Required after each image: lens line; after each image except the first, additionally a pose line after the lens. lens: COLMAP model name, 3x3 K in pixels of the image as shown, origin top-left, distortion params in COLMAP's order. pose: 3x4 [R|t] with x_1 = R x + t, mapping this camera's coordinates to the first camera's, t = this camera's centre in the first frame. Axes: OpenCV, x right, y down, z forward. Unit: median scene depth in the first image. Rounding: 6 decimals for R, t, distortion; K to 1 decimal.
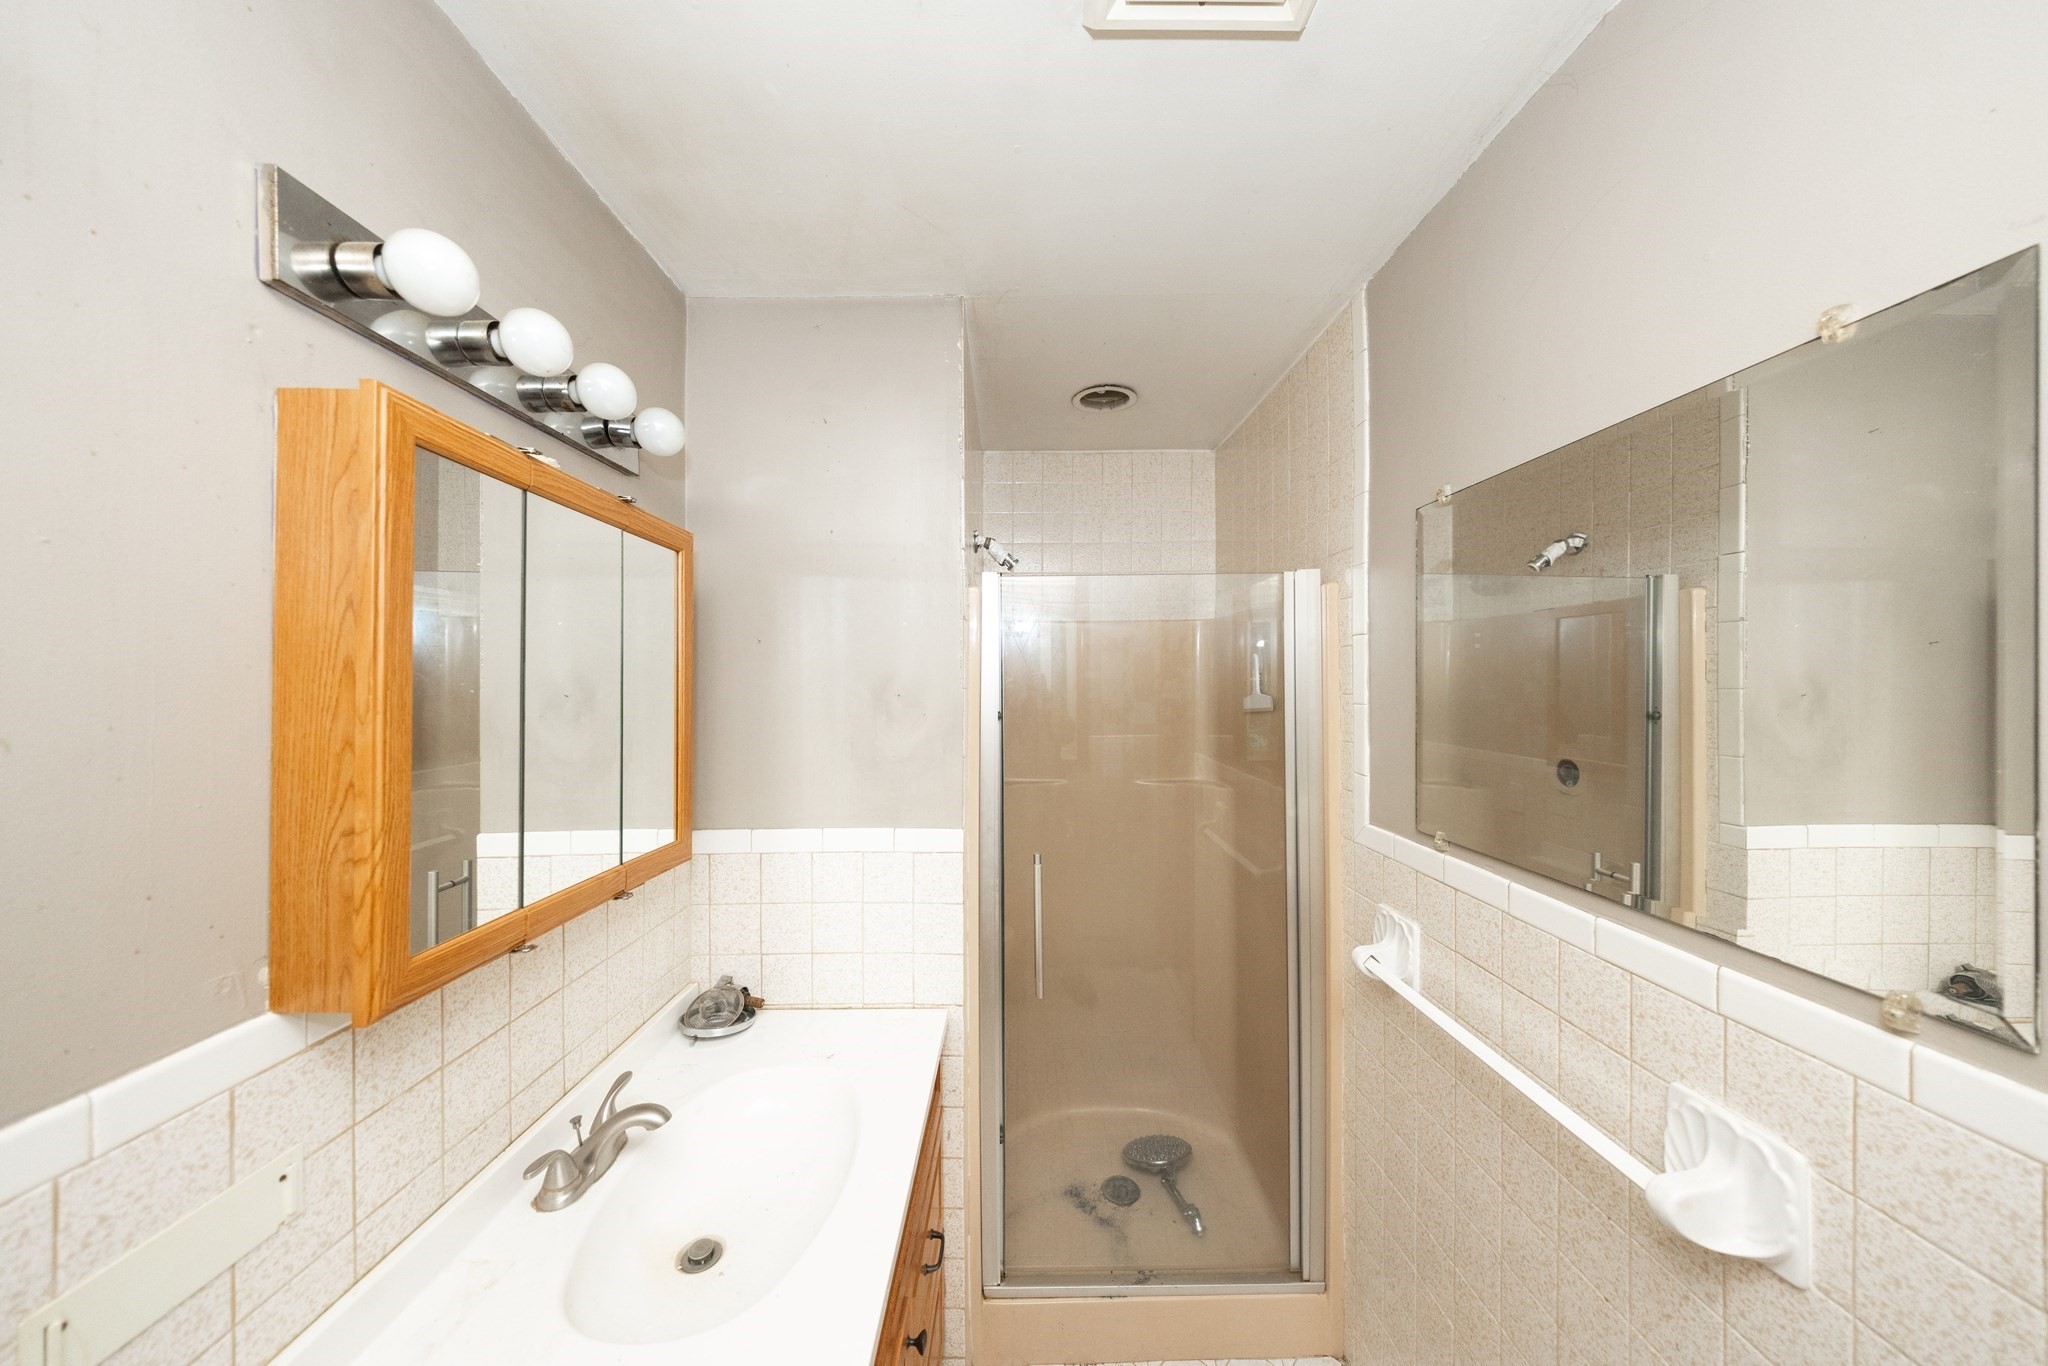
lens RADIAL K [[651.2, 0, 1024.0], [0, 651.2, 683.0], [0, 0, 1]] dist [-0.005407, 0.000114]
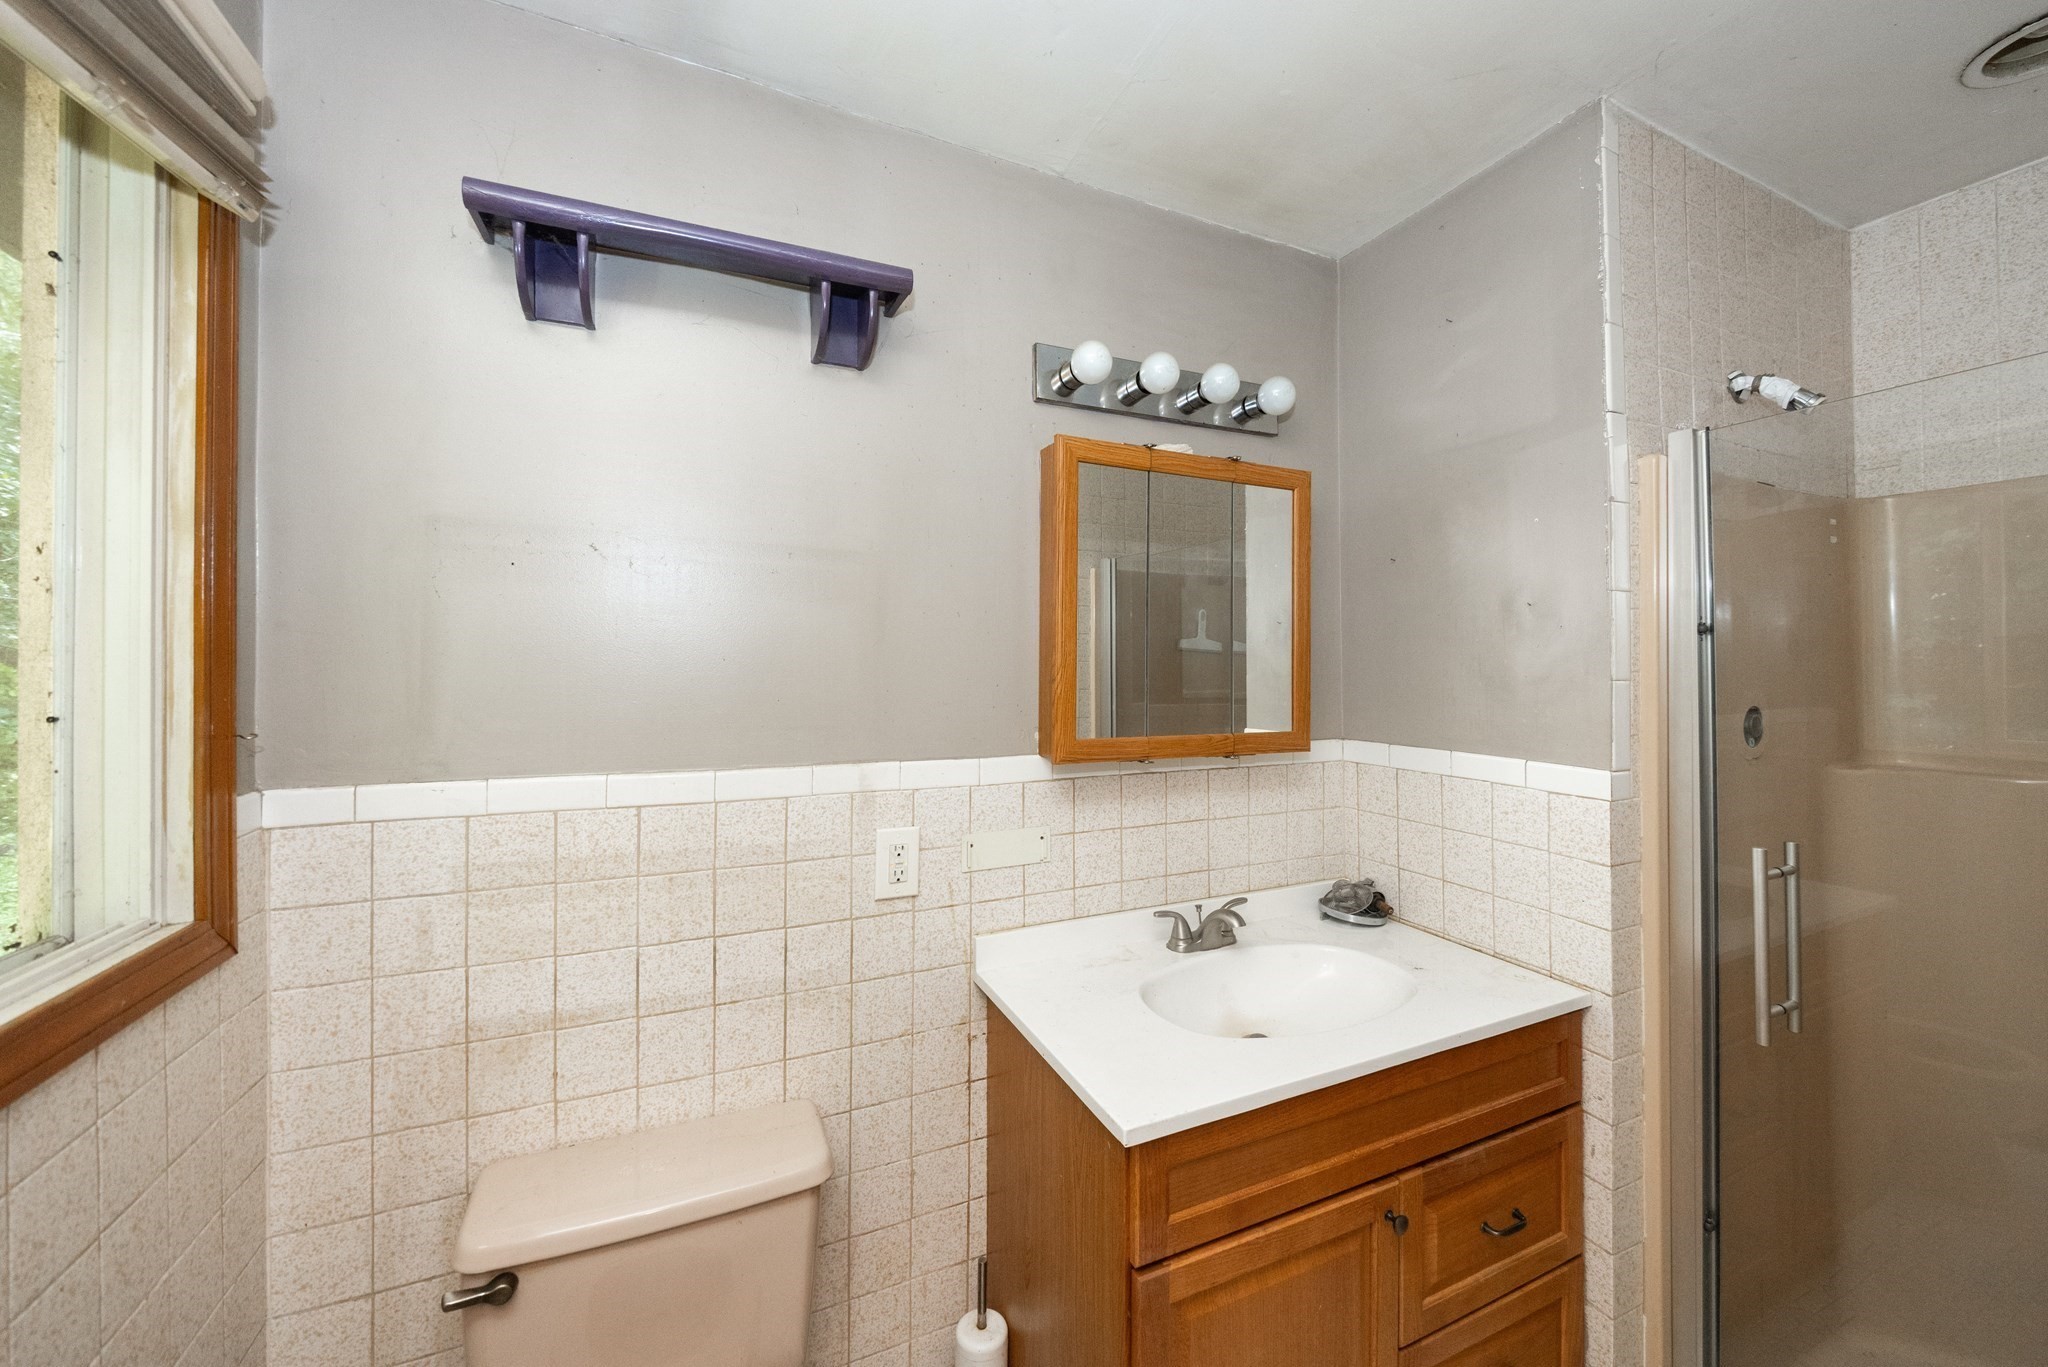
lens RADIAL K [[704.6, 0, 1034.8], [0, 704.6, 654.7], [0, 0, 1]] dist [-0.013232, -0.000177]
pose [[0.417208, 0.001630, -0.908810, 0.378003], [0.005890, 0.999973, 0.004498, 0.077287], [0.908792, -0.007230, 0.417186, 0.022117]]
